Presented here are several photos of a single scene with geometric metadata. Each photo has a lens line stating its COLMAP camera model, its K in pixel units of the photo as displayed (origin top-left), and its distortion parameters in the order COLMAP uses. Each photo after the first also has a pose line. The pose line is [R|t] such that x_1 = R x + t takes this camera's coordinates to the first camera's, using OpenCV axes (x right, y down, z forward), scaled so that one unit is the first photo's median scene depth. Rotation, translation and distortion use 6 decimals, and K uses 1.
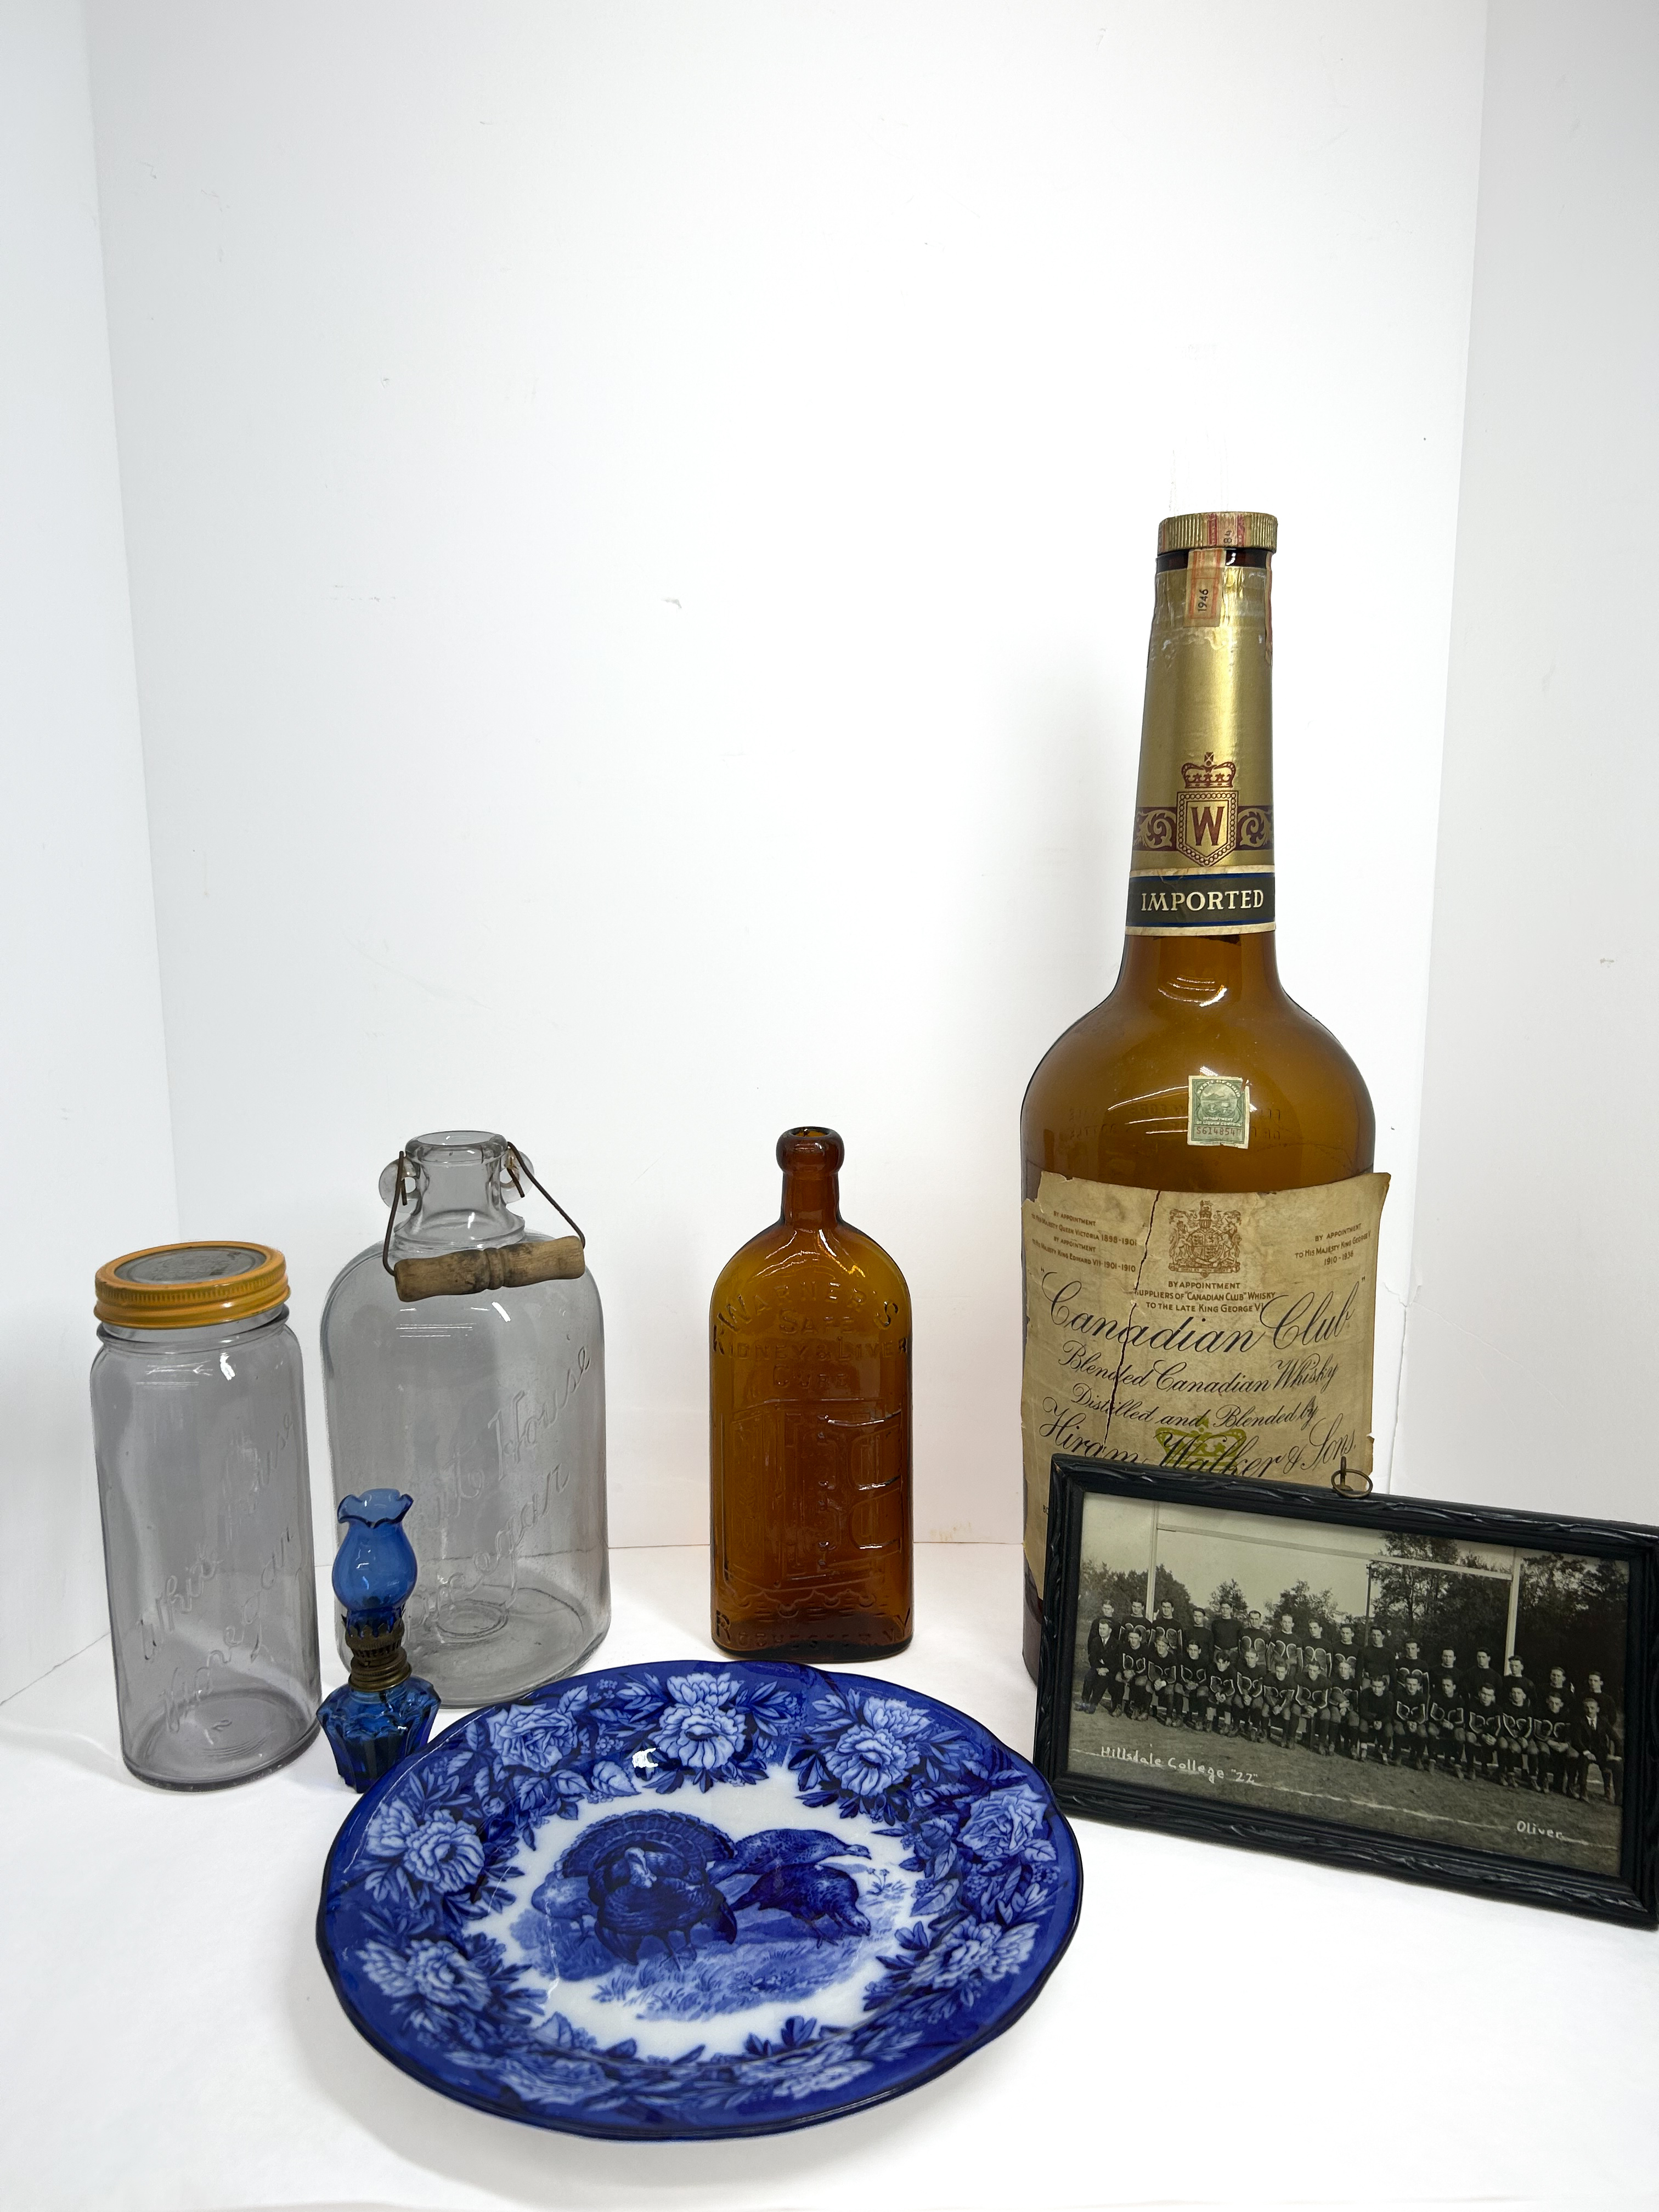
lens RADIAL K [[1655.5, 0, 829.5], [0, 1655.5, 1106.0], [0, 0, 1]] dist [0.005479, 0.005019]
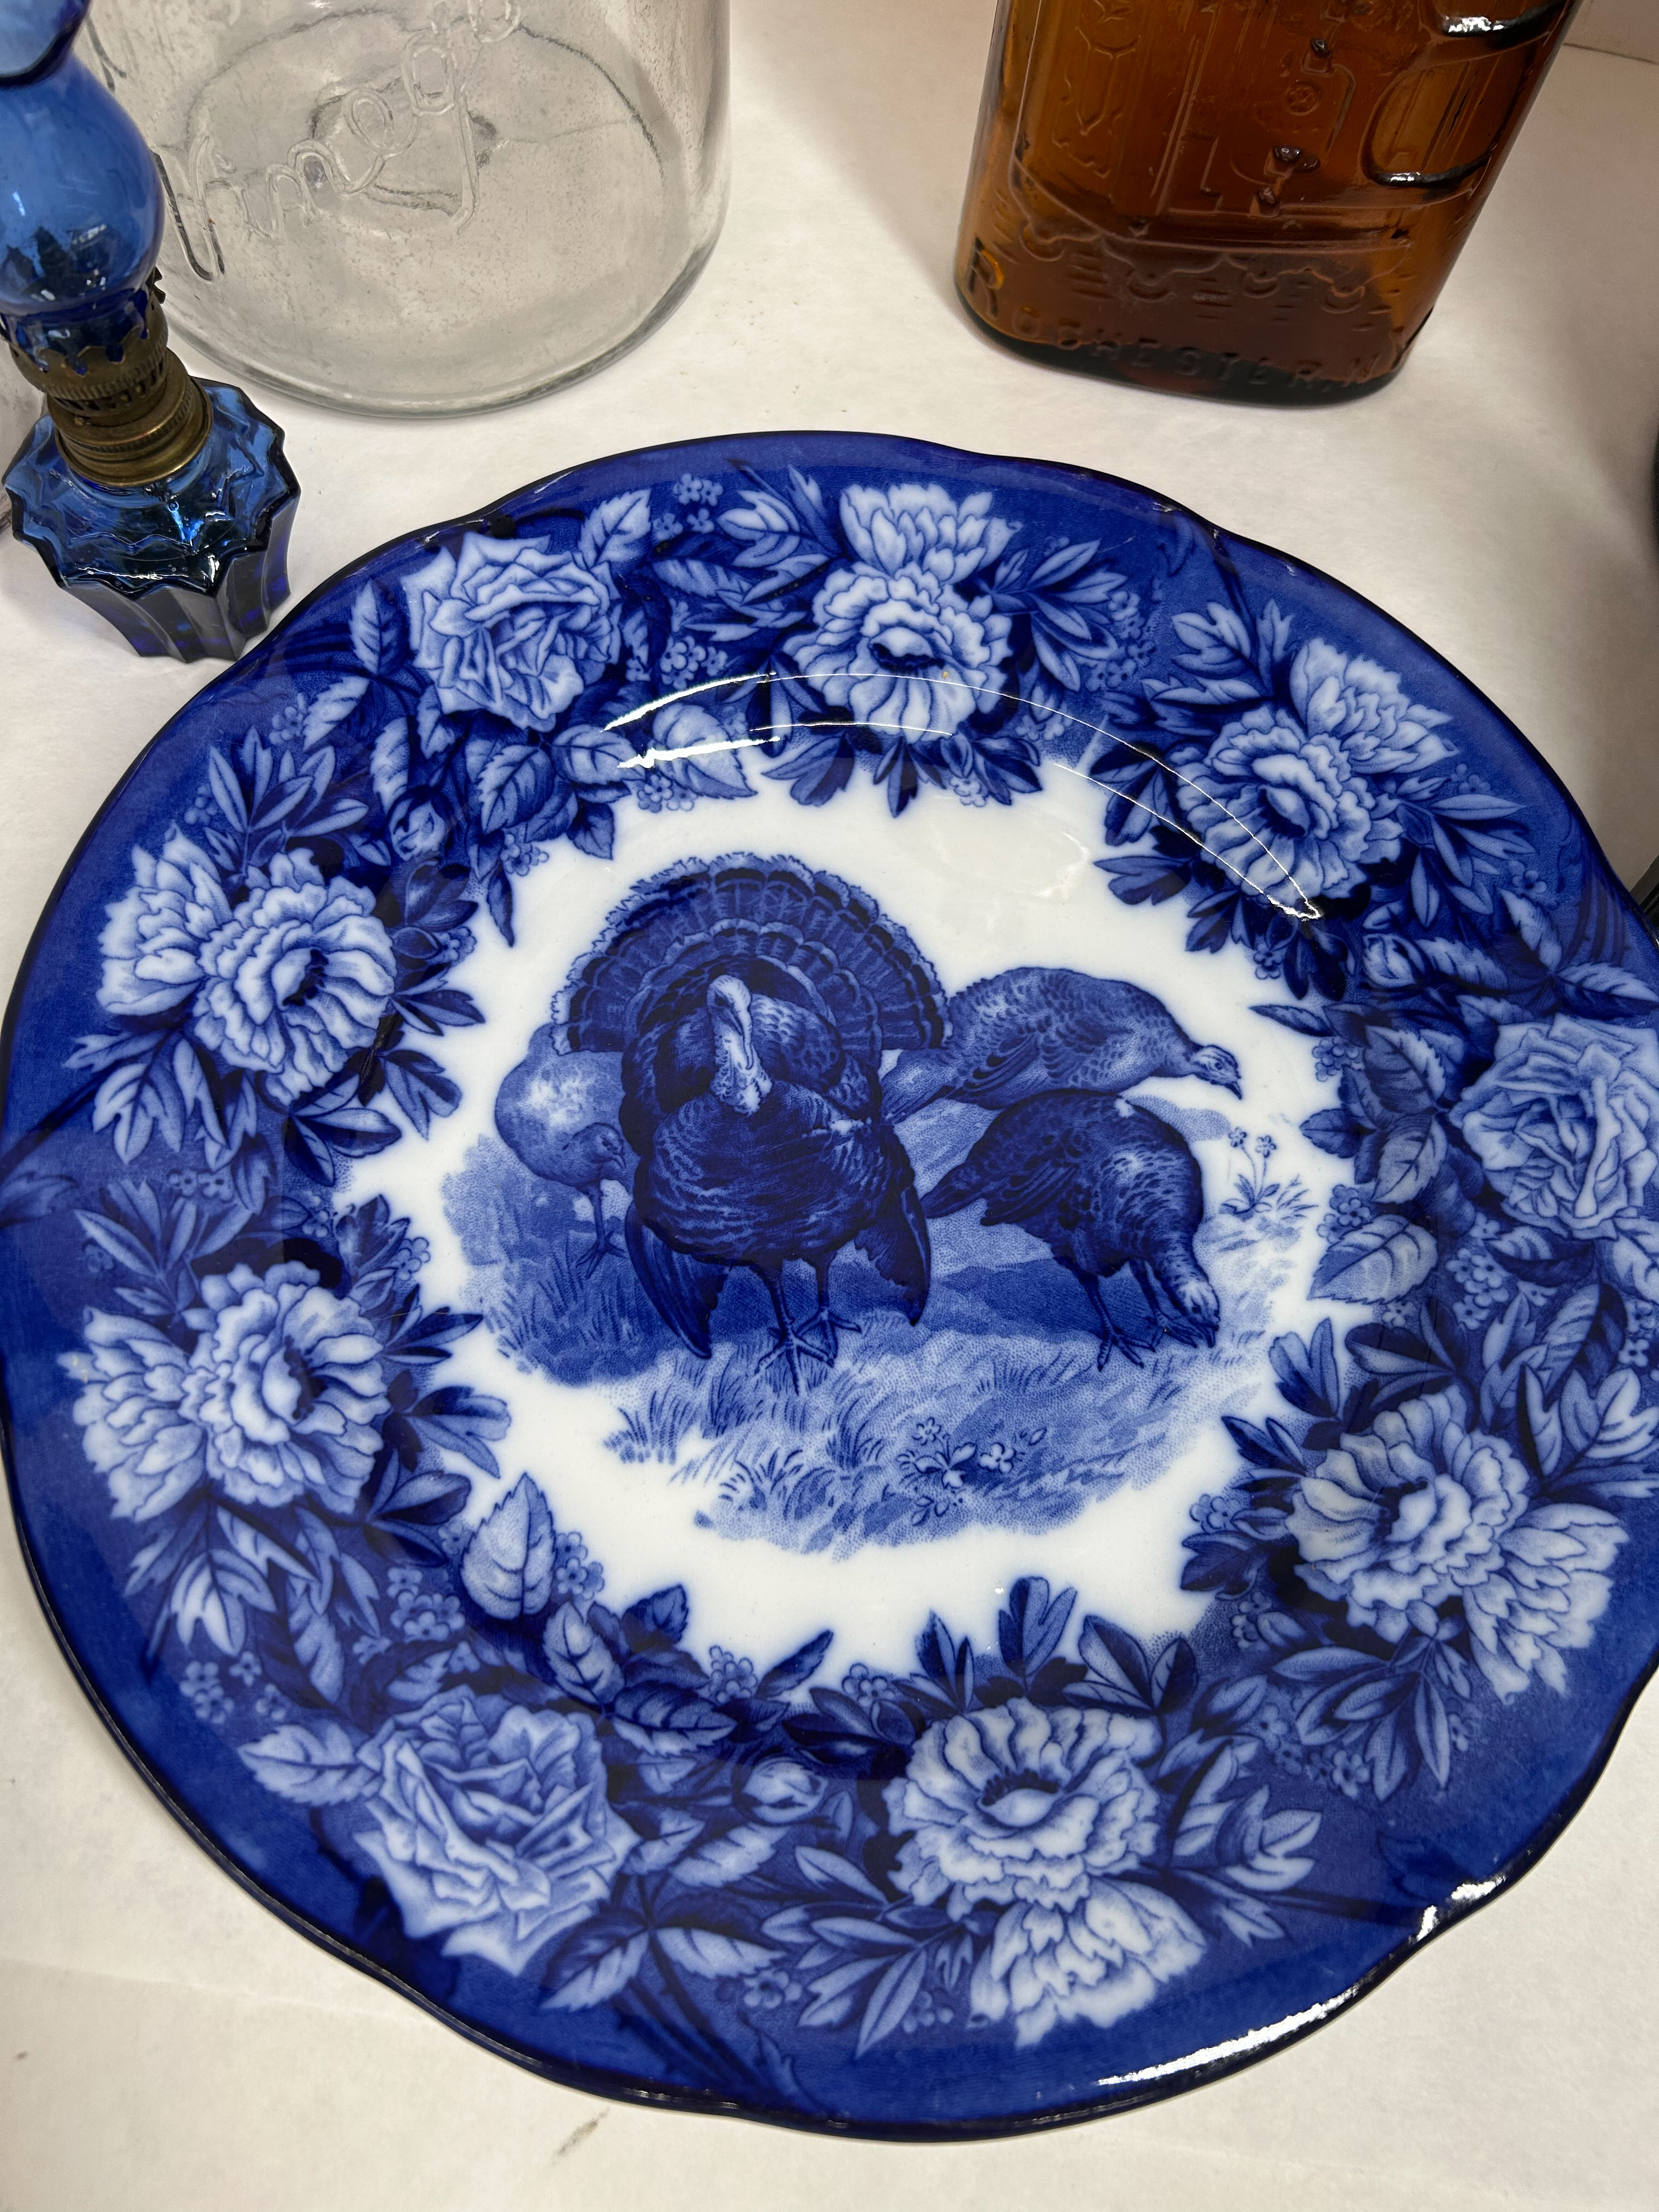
lens RADIAL K [[1755.8, 0, 829.5], [0, 1755.8, 1106.0], [0, 0, 1]] dist [0.149472, -0.474638]
pose [[0.985399, 0.170254, 0.001426, -0.086453], [-0.092140, 0.526205, 0.845351, 0.057664], [0.143174, -0.833140, 0.534209, 0.725989]]
